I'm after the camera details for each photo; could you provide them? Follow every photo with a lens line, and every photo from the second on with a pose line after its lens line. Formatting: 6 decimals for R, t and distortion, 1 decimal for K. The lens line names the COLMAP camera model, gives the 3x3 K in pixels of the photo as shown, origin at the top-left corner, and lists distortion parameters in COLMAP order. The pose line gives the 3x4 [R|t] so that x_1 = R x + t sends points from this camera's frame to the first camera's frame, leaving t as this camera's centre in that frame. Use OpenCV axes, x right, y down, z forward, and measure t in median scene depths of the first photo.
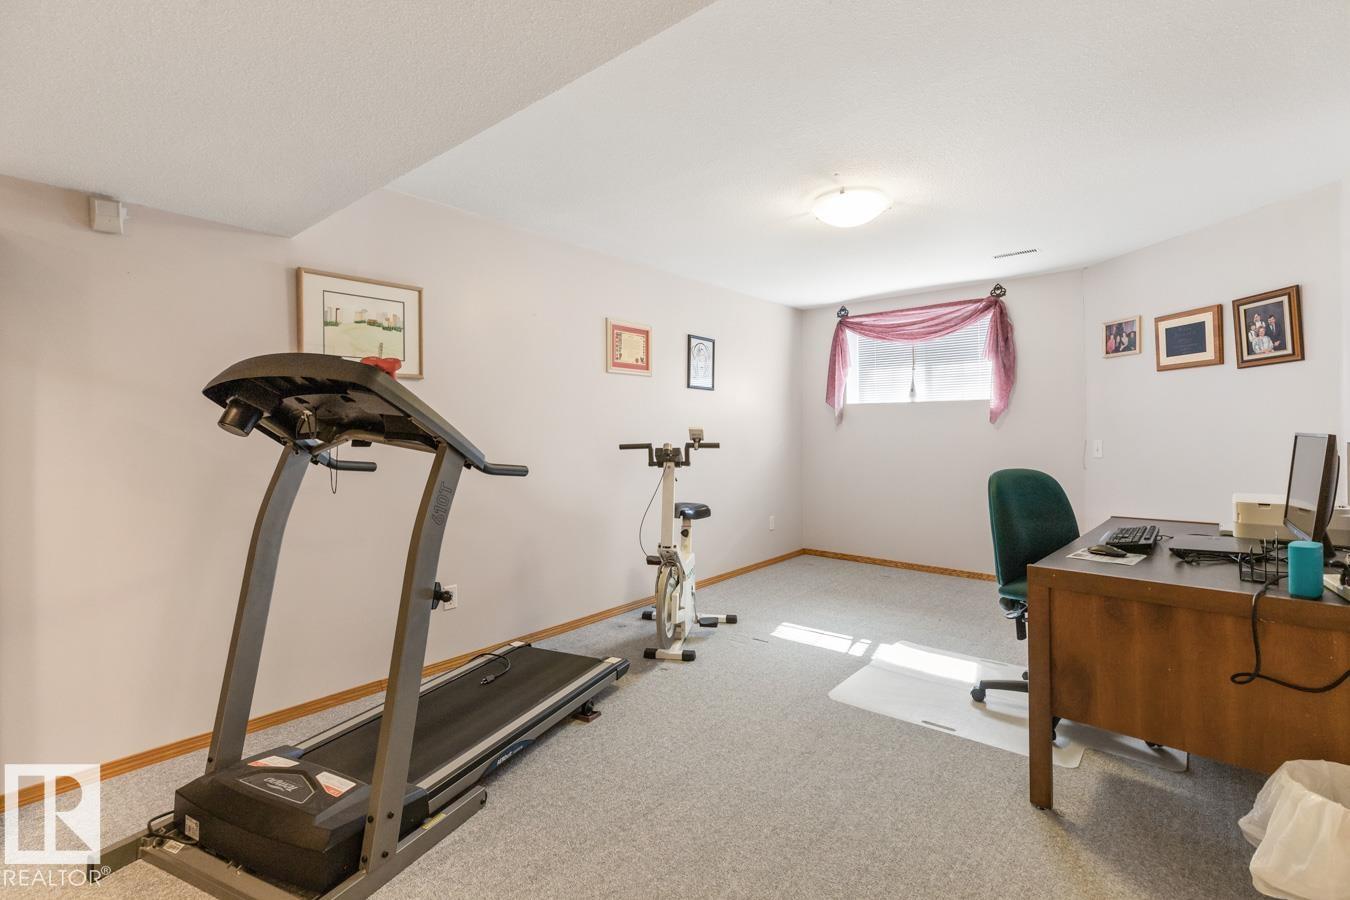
lens RADIAL K [[624.0, 0, 670.2], [0, 624.0, 428.3], [0, 0, 1]] dist [-0.000031, -0.000255]
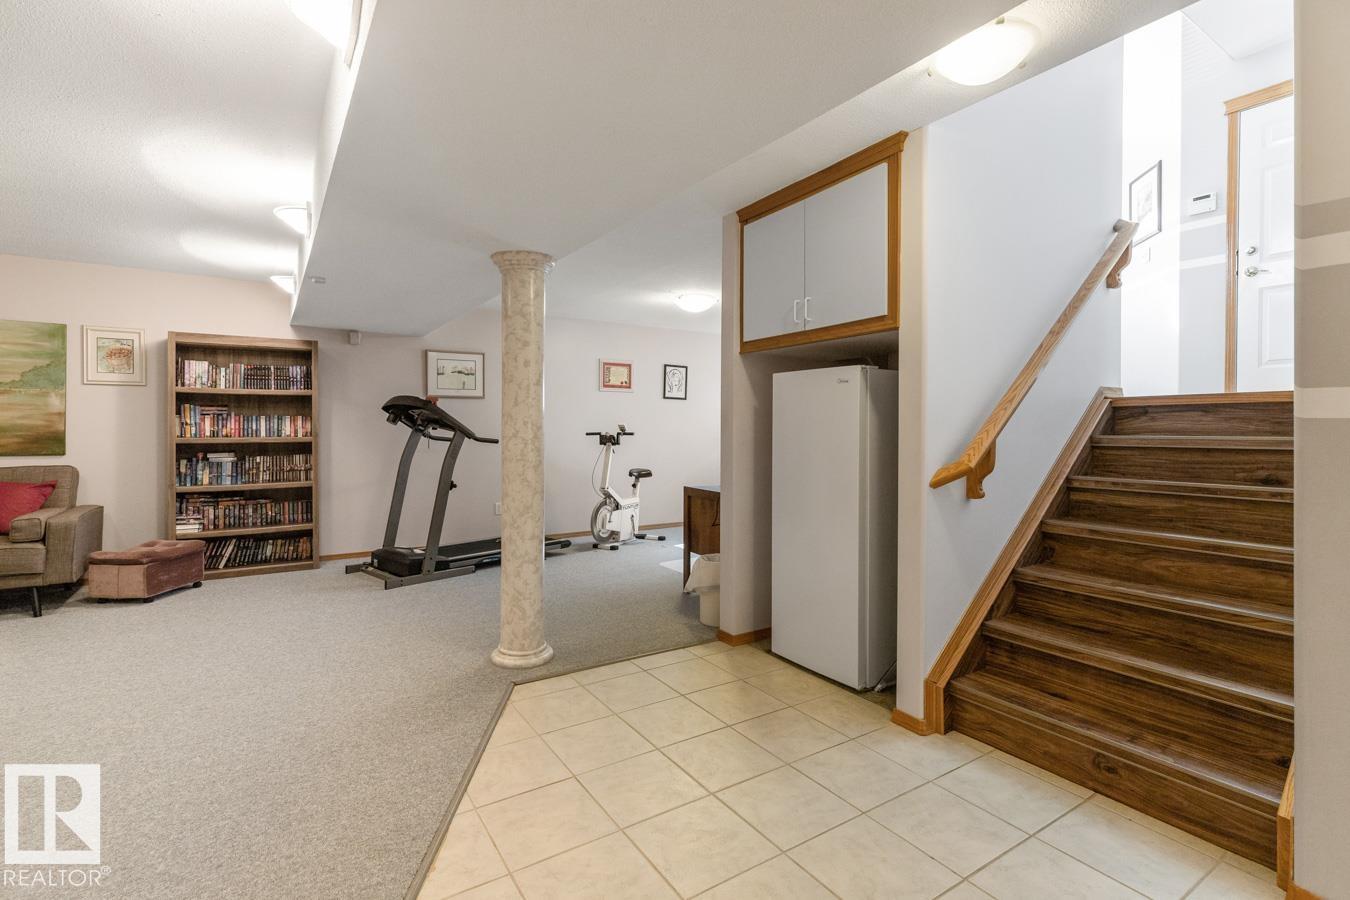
lens RADIAL K [[624.0, 0, 670.2], [0, 624.0, 428.3], [0, 0, 1]] dist [-0.000031, -0.000255]
pose [[0.957587, 0.015176, -0.287746, 0.701594], [-0.012879, 0.999868, 0.009875, -0.007842], [0.287858, -0.005750, 0.957656, -0.702734]]
